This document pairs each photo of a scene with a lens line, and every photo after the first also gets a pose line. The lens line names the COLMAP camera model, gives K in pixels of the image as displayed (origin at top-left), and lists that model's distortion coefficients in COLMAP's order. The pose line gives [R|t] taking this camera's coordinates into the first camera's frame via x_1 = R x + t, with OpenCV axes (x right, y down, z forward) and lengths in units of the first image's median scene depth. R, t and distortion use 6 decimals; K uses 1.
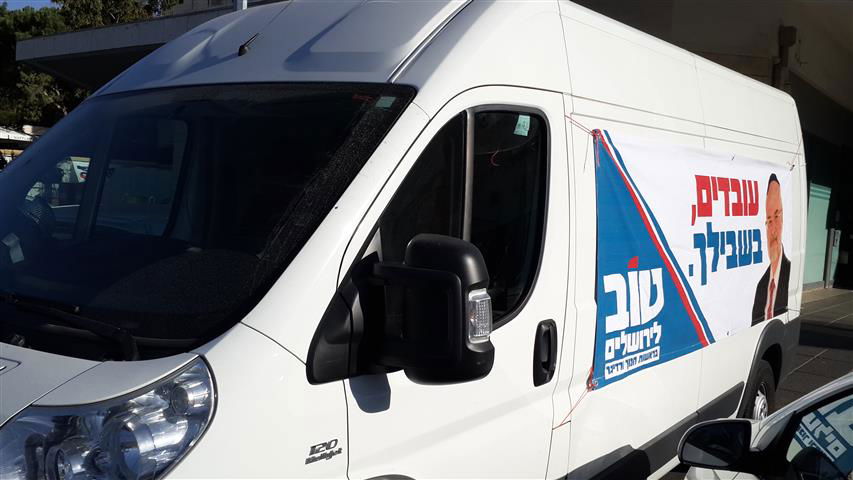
lens RADIAL K [[779.8, 0, 424.3], [0, 779.8, 245.6], [0, 0, 1]] dist [0.009547, 0.000000]
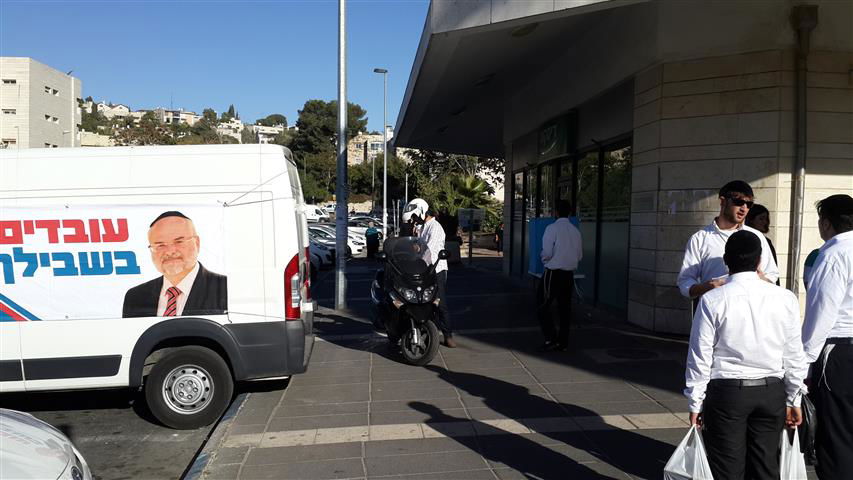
lens RADIAL K [[779.8, 0, 419.6], [0, 779.8, 237.4], [0, 0, 1]] dist [0.009547, 0.000000]
pose [[0.677816, -0.043580, -0.733939, 2.524031], [-0.007398, 0.997787, -0.066079, 0.062536], [0.735194, 0.050219, 0.675994, 0.560797]]
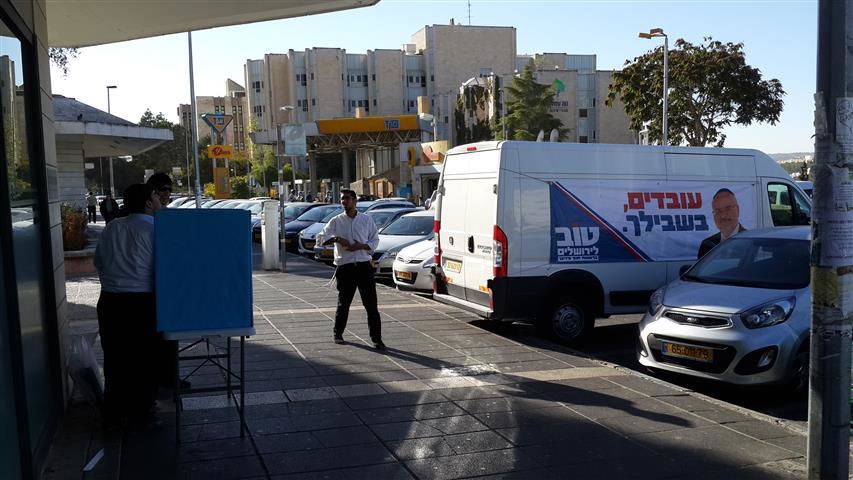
lens RADIAL K [[779.8, 0, 420.9], [0, 779.8, 242.4], [0, 0, 1]] dist [0.009547, 0.000000]
pose [[0.848330, -0.014121, -0.529280, 1.230393], [-0.004755, 0.999401, -0.034285, 0.179896], [0.529447, 0.031602, 0.847754, -1.669474]]
